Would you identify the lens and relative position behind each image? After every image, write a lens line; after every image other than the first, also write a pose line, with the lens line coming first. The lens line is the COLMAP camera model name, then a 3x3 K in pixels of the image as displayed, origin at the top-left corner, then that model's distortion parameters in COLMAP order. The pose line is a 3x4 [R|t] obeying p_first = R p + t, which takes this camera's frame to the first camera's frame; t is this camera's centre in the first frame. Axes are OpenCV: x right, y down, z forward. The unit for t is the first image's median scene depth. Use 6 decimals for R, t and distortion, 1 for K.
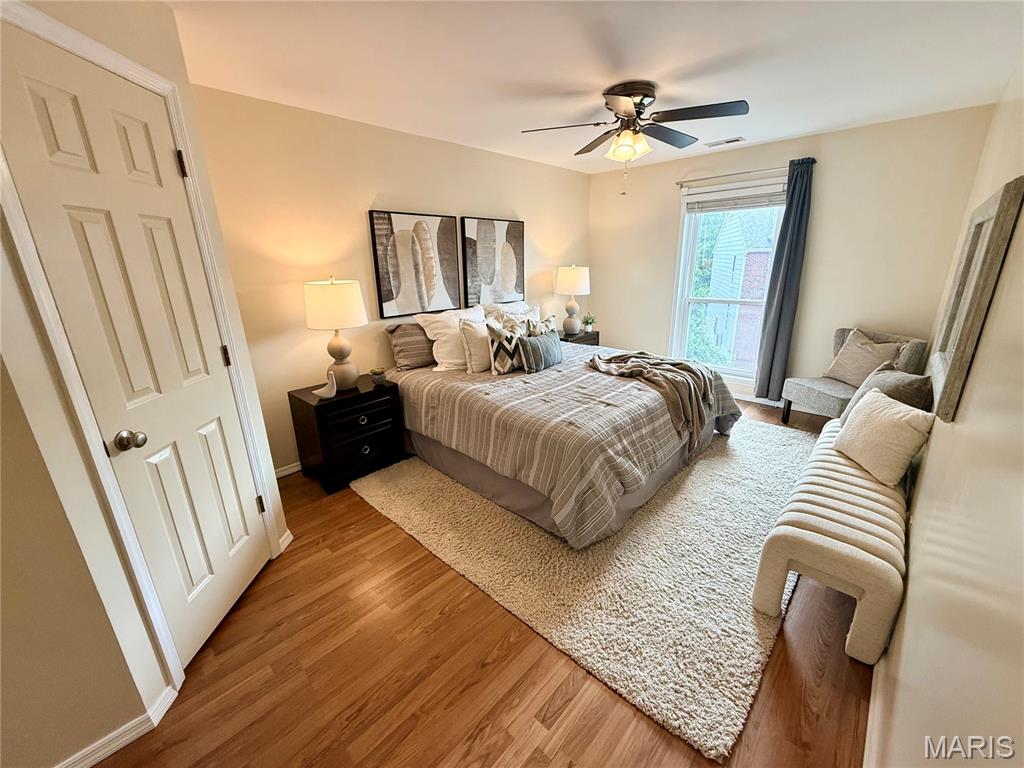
lens RADIAL K [[408.5, 0, 509.0], [0, 408.5, 384.8], [0, 0, 1]] dist [0.001303, -0.000766]
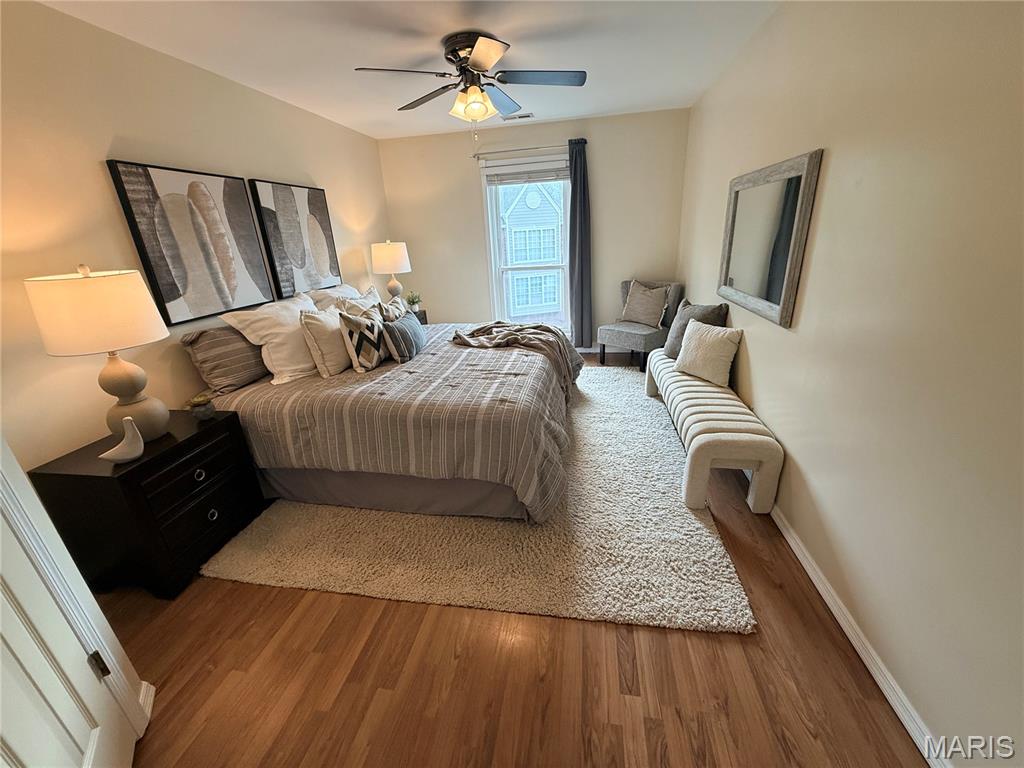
lens RADIAL K [[408.5, 0, 512.0], [0, 408.5, 384.4], [0, 0, 1]] dist [0.001303, -0.000766]
pose [[0.830262, -0.220032, 0.512104, -0.246445], [0.199475, 0.975227, 0.095615, -0.022342], [-0.520456, 0.022766, 0.853585, 0.148557]]
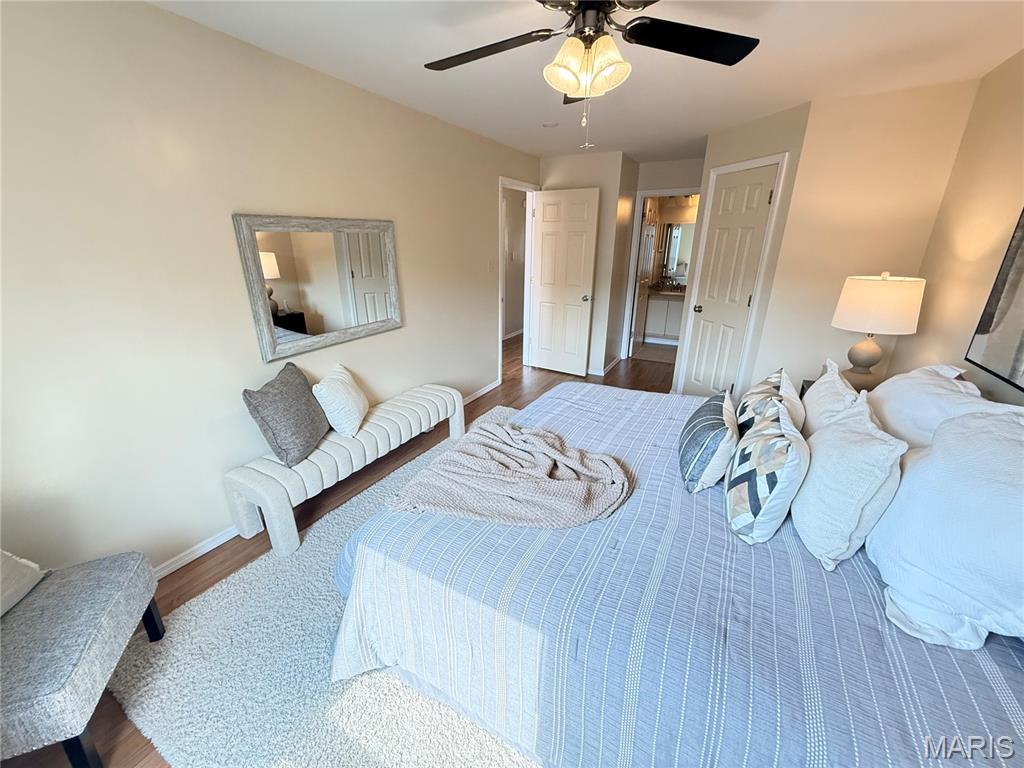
lens RADIAL K [[408.5, 0, 511.1], [0, 408.5, 381.9], [0, 0, 1]] dist [0.001303, -0.000766]
pose [[-0.968509, 0.098783, -0.228545, 0.526613], [-0.056632, 0.806463, 0.588566, -0.521305], [0.242454, 0.582974, -0.775472, 1.562685]]
